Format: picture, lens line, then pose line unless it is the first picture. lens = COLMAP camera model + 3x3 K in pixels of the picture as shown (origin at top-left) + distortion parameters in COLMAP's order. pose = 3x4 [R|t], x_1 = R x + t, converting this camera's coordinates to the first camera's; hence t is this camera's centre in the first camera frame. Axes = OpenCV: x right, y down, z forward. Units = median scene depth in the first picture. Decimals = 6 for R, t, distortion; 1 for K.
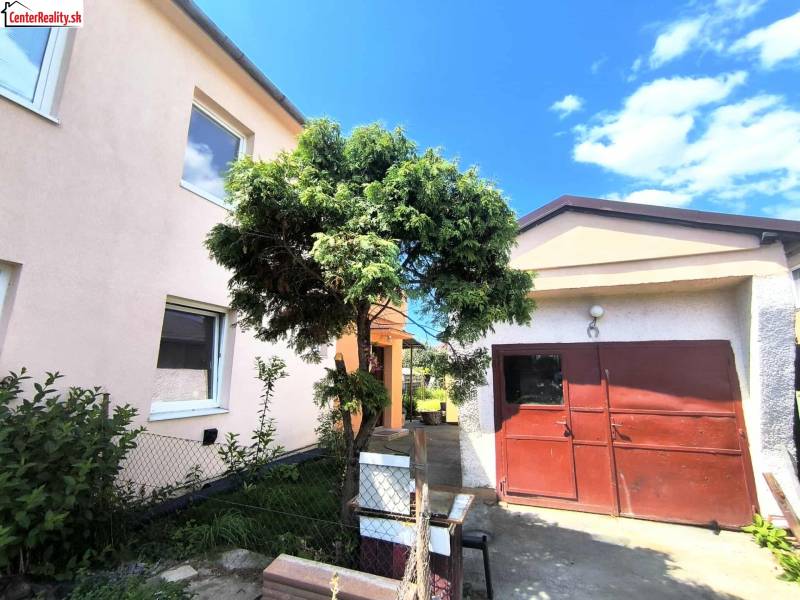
lens RADIAL K [[372.5, 0, 390.1], [0, 372.5, 297.7], [0, 0, 1]] dist [-0.043487, 0.019042]
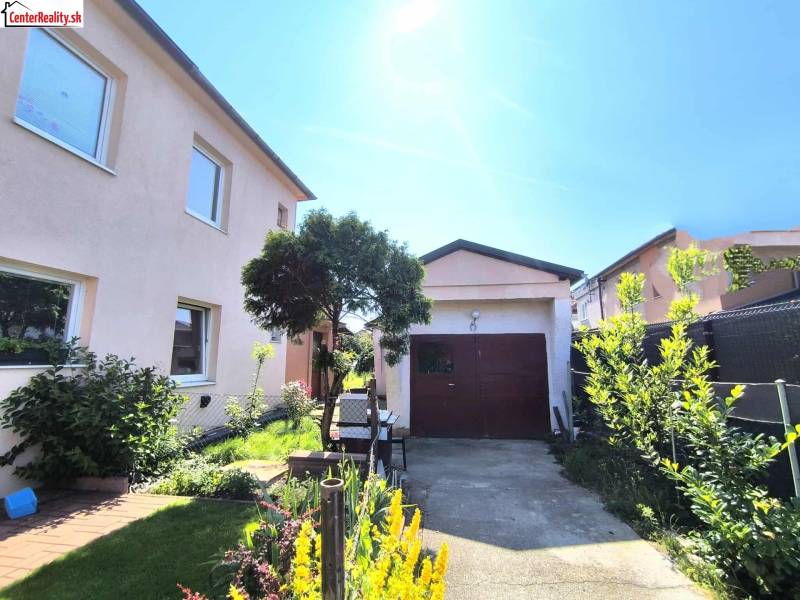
lens RADIAL K [[372.5, 0, 390.1], [0, 372.5, 297.7], [0, 0, 1]] dist [-0.043487, 0.019042]
pose [[0.977362, 0.028377, 0.209660, -0.125549], [-0.036475, 0.998726, 0.034857, -0.074046], [-0.208404, -0.041715, 0.977153, -0.458356]]
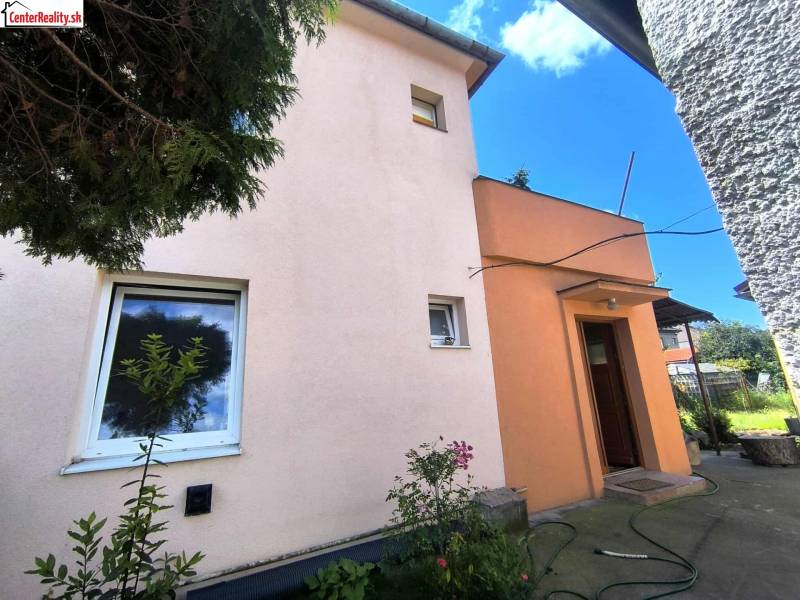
lens RADIAL K [[361.0, 0, 400.0], [0, 361.0, 300.0], [0, 0, 1]] dist [-0.036245, 0.017370]
pose [[0.771123, -0.209786, -0.601131, 0.140257], [0.186585, 0.977164, -0.101667, 0.197970], [0.608732, -0.033764, 0.792657, 0.786917]]
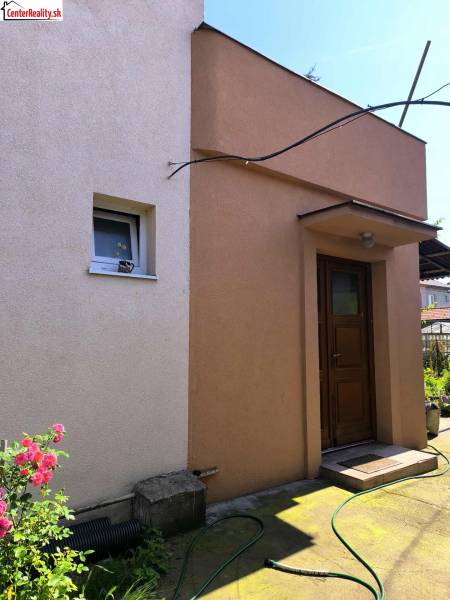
lens RADIAL K [[405.9, 0, 225.0], [0, 405.9, 300.0], [0, 0, 1]] dist [0.042470, -0.070473]
pose [[0.866153, -0.055728, -0.496662, 0.159221], [0.110501, 0.990523, 0.081567, 0.242040], [0.487410, -0.125531, 0.864103, 1.020888]]
